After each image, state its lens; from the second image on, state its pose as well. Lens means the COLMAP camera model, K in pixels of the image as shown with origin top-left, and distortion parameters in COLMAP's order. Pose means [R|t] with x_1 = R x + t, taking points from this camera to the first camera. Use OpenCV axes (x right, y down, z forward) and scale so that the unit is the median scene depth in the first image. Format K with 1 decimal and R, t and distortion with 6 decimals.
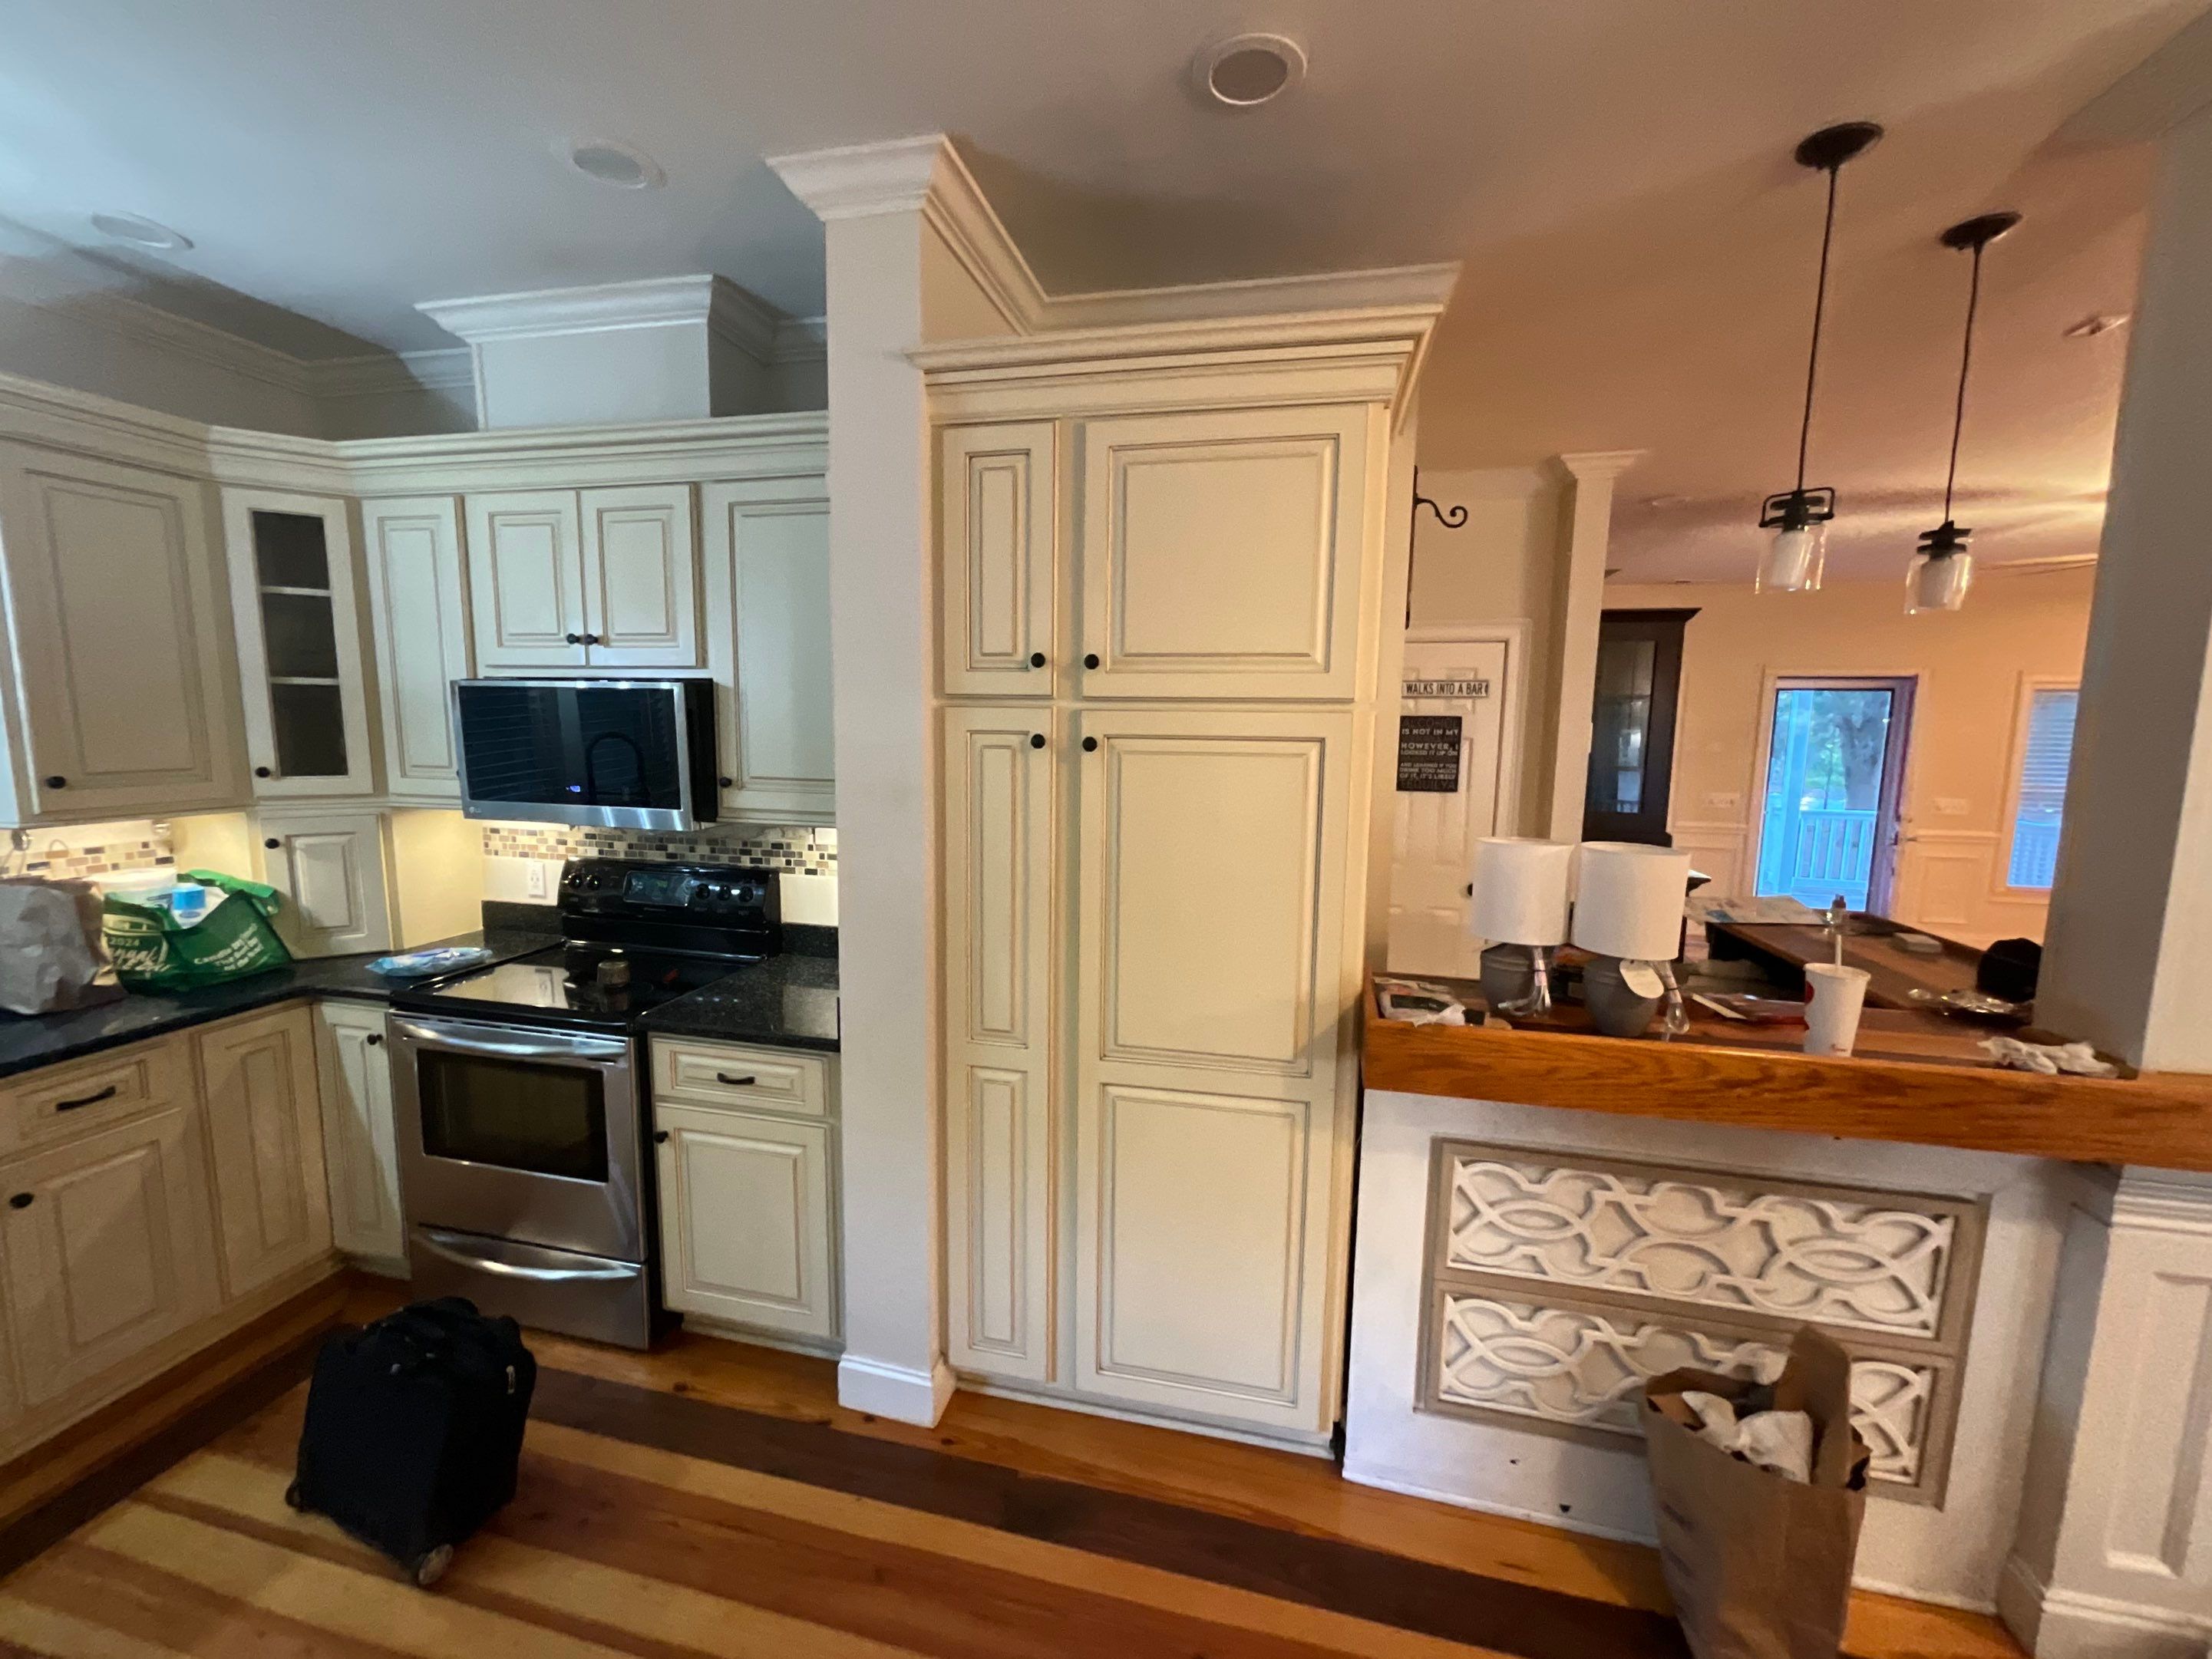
lens RADIAL K [[899.1, 0, 1102.2], [0, 899.1, 840.6], [0, 0, 1]] dist [-0.000809, -0.001560]
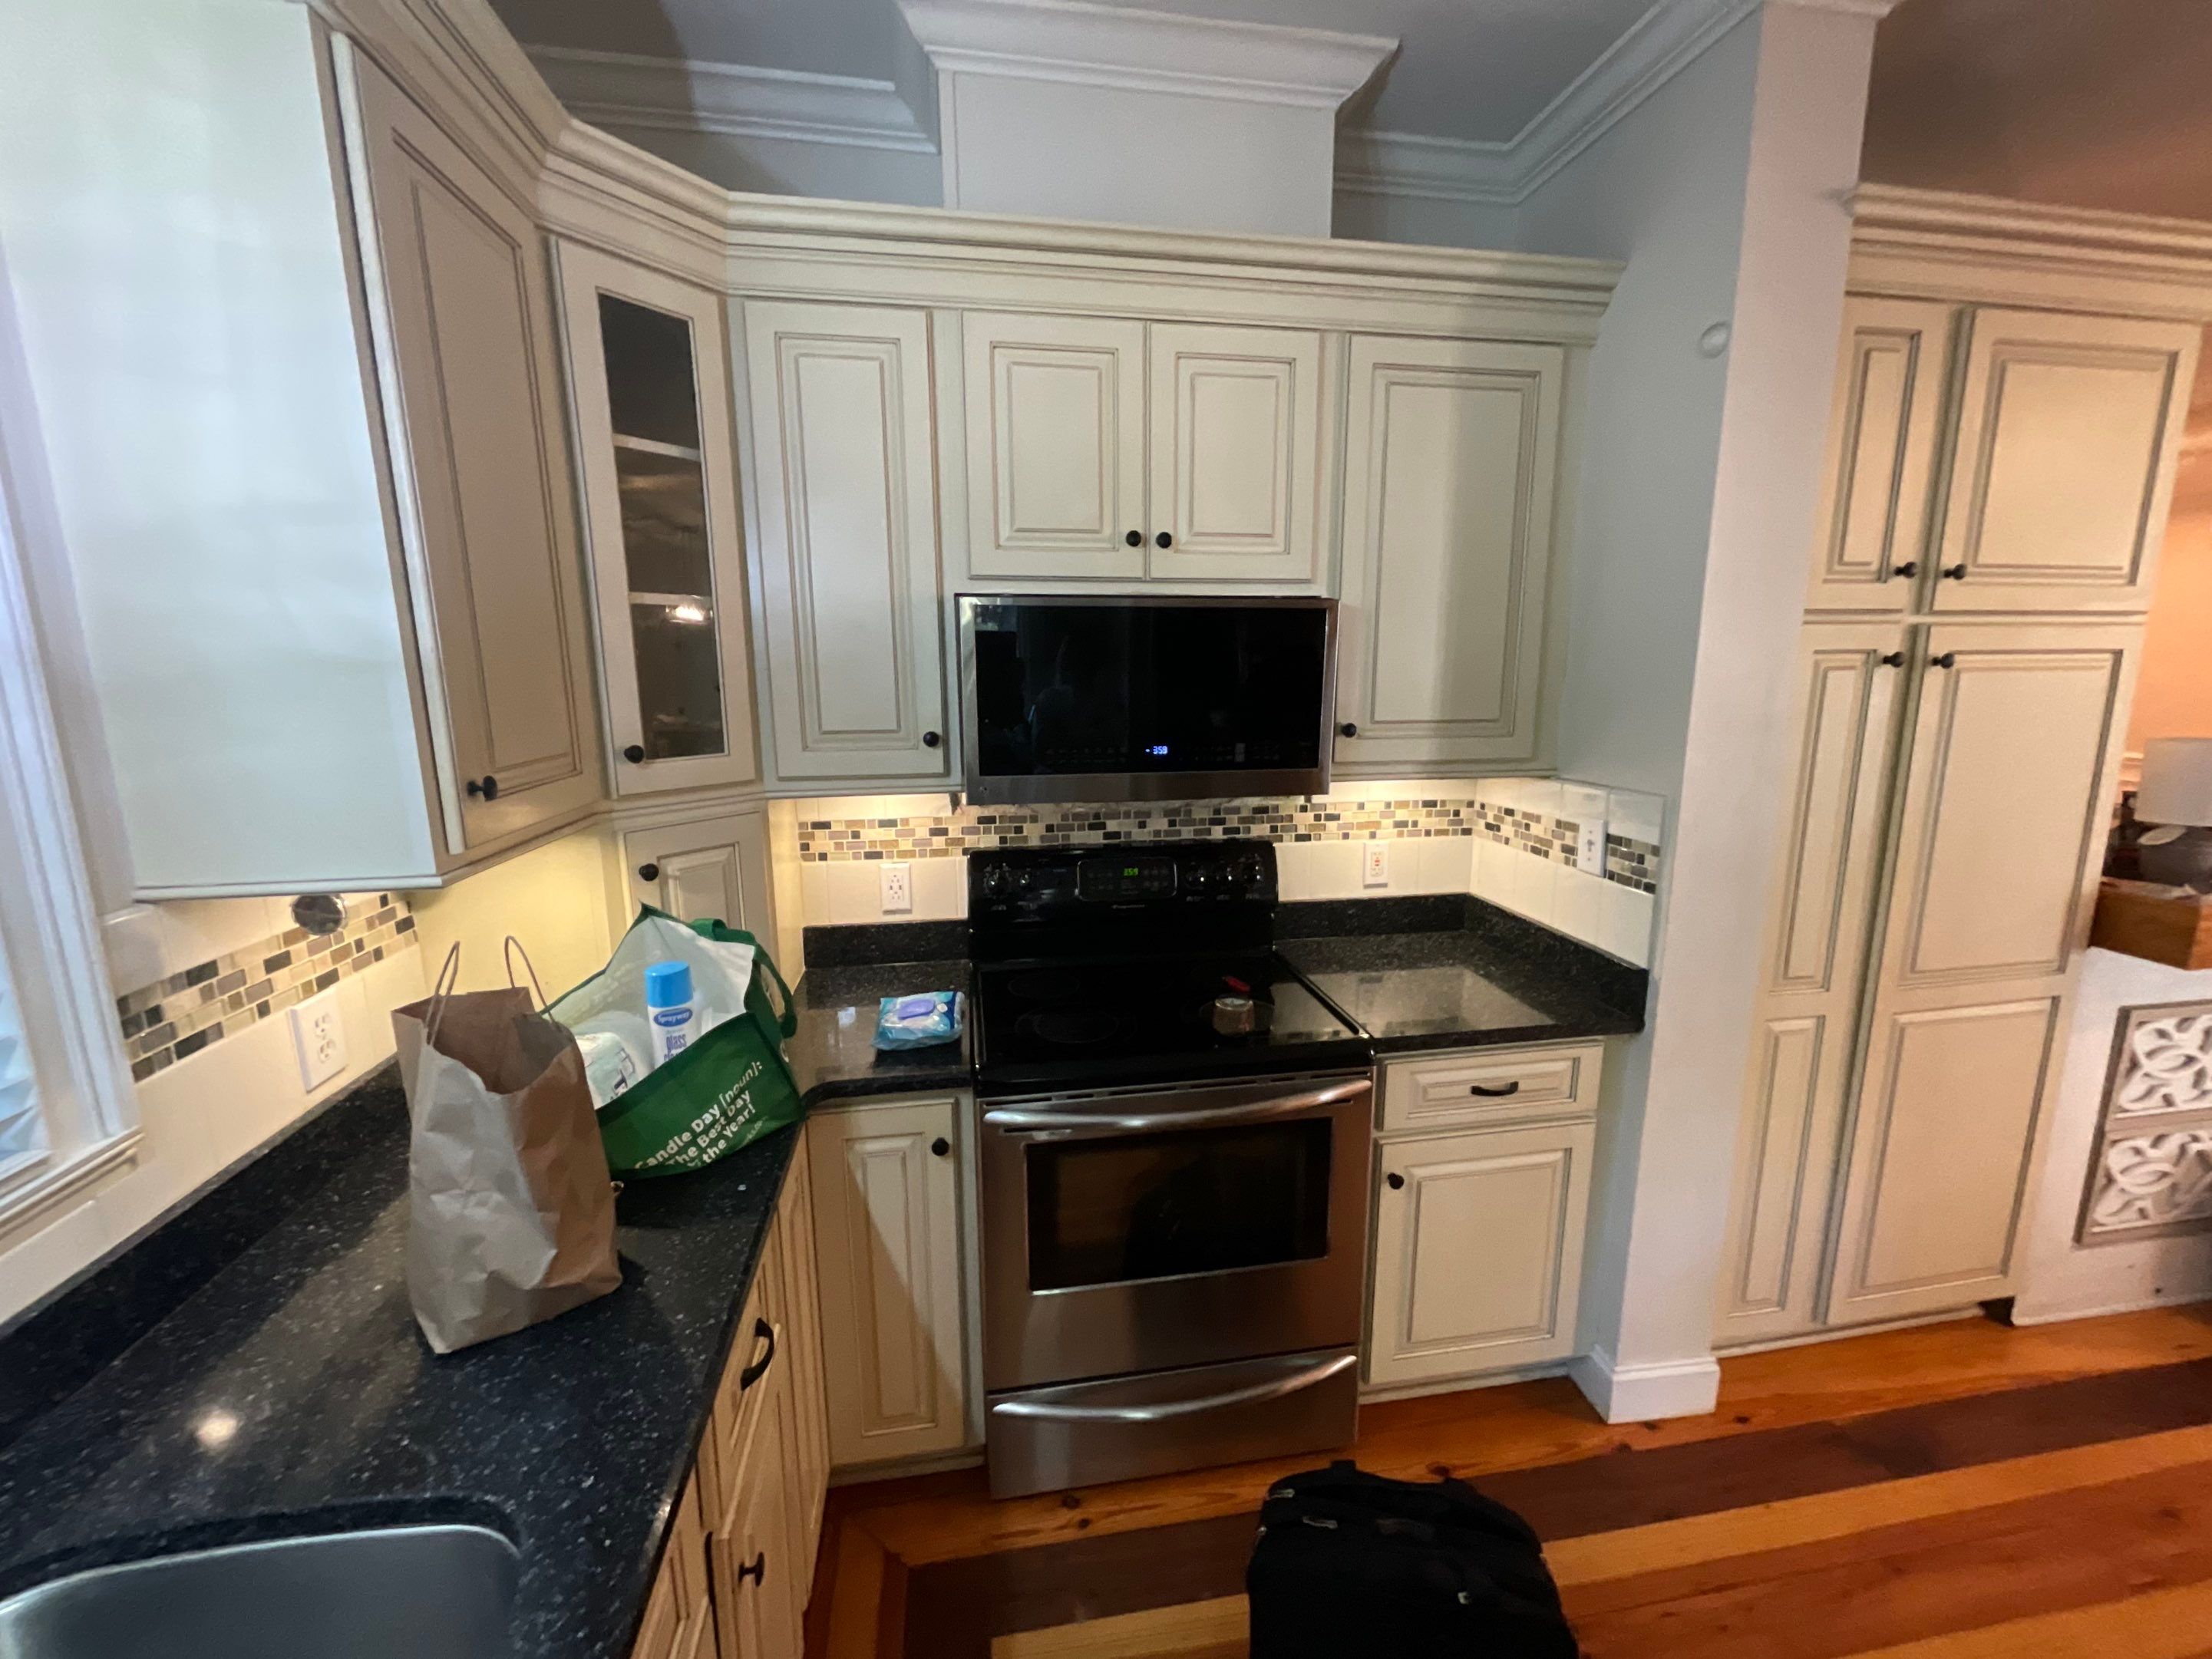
lens RADIAL K [[899.1, 0, 1112.5], [0, 899.1, 840.0], [0, 0, 1]] dist [-0.000809, -0.001560]
pose [[0.922260, -0.095909, 0.374484, -0.894414], [0.074841, 0.994704, 0.070441, -0.038740], [-0.379257, -0.036938, 0.924554, 0.338331]]
